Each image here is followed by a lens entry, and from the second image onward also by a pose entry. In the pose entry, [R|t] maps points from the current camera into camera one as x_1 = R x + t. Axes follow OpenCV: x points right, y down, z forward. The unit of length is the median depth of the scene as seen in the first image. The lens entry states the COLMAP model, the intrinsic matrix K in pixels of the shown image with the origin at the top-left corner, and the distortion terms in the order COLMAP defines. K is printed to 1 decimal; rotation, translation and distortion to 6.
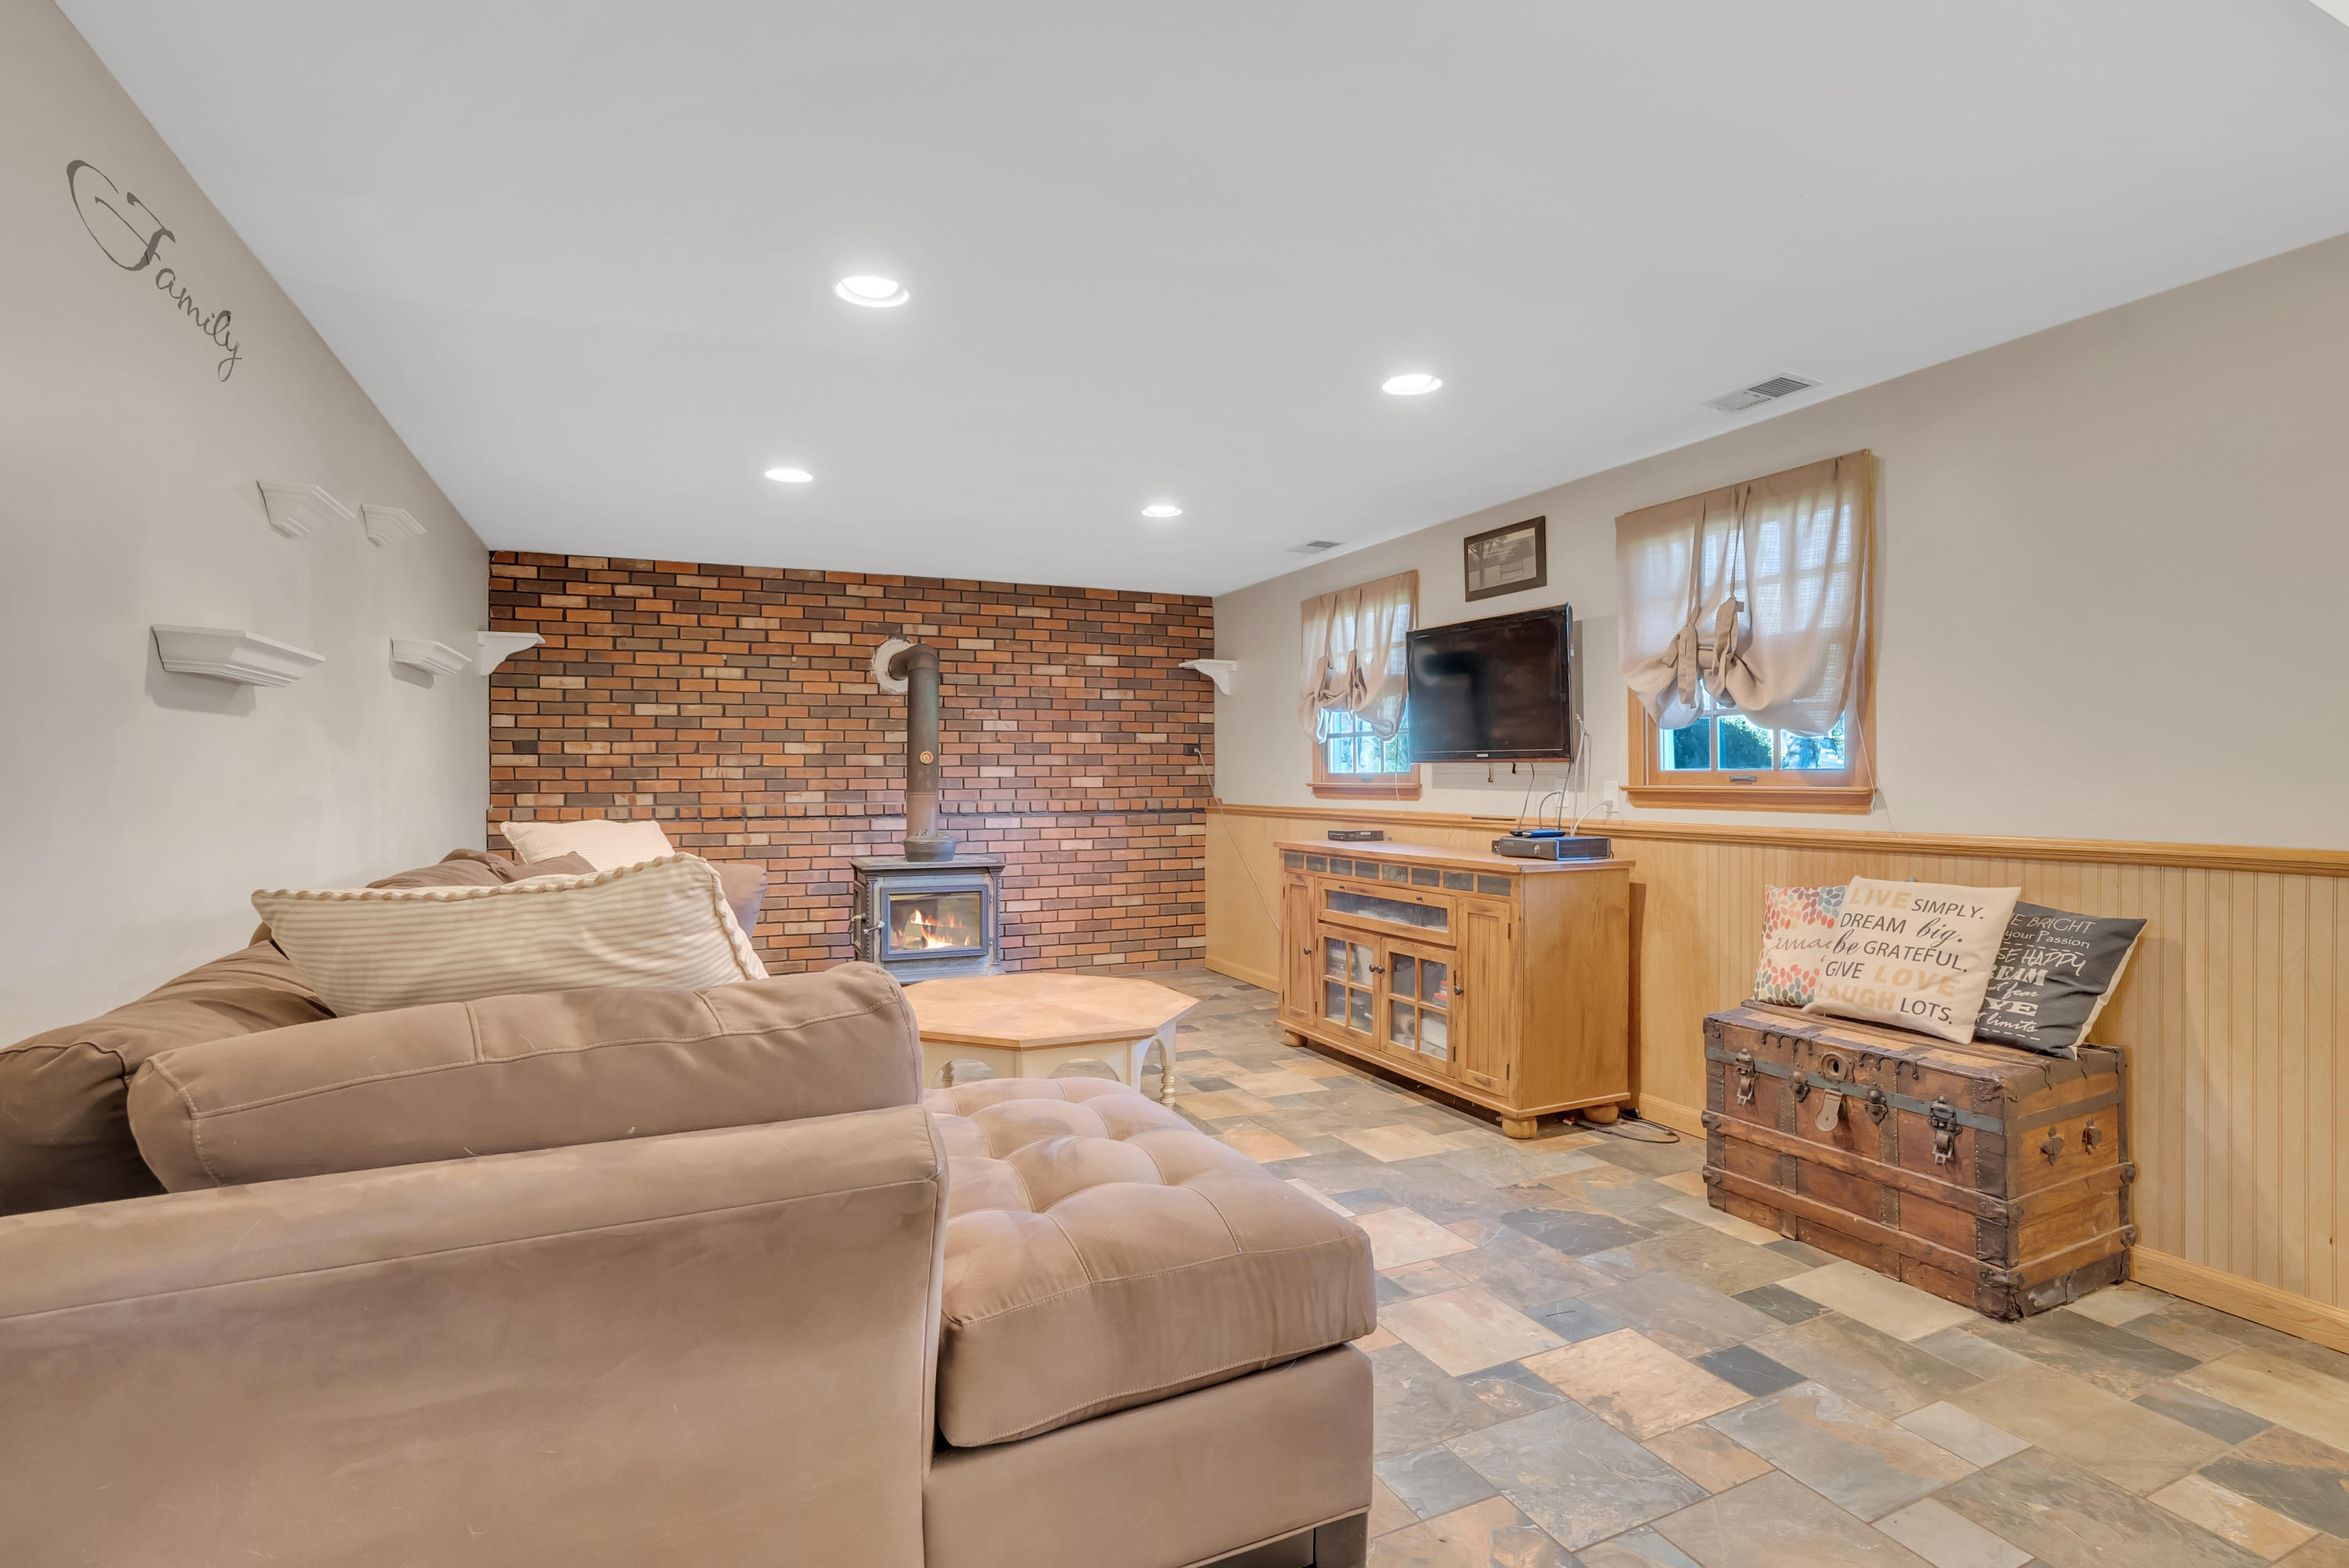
lens RADIAL K [[1108.0, 0, 1176.4], [0, 1108.0, 776.6], [0, 0, 1]] dist [-0.071001, 0.028394]
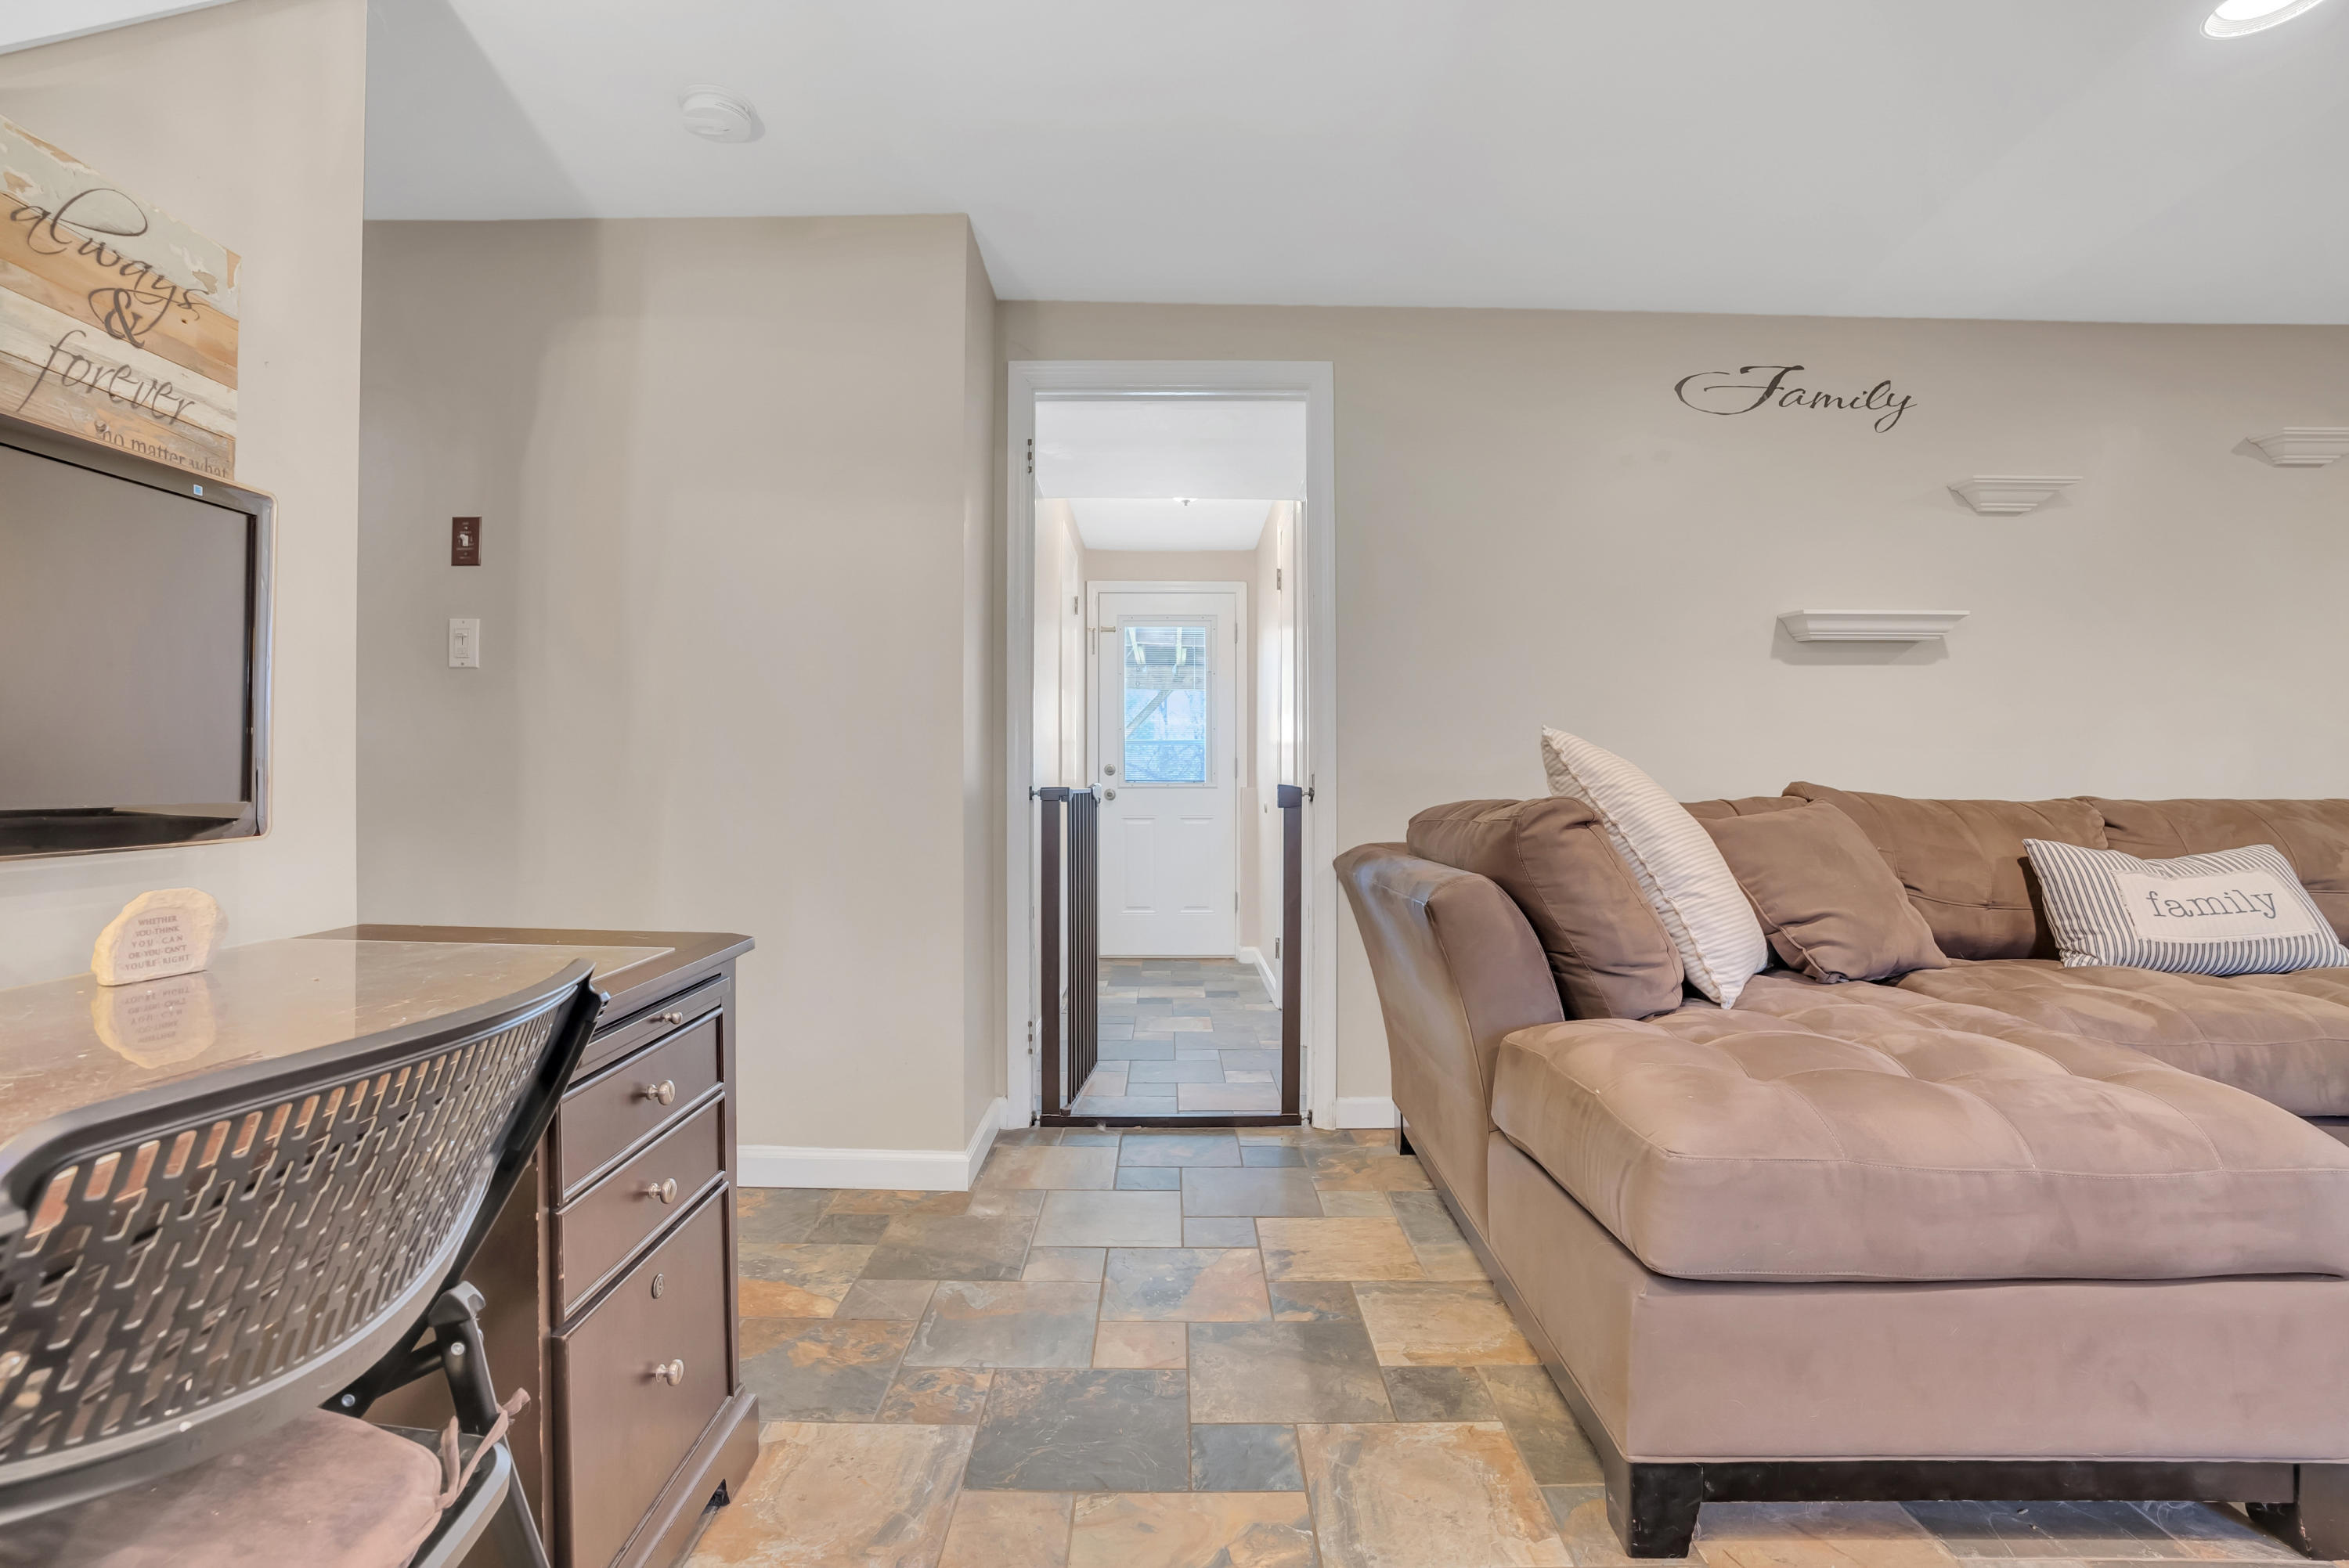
lens RADIAL K [[1108.0, 0, 1176.4], [0, 1108.0, 776.6], [0, 0, 1]] dist [-0.071001, 0.028394]
pose [[-0.417872, -0.004439, -0.908495, 0.290809], [-0.001089, 0.999990, -0.004385, 0.035058], [0.908505, -0.000843, -0.417873, 0.268883]]
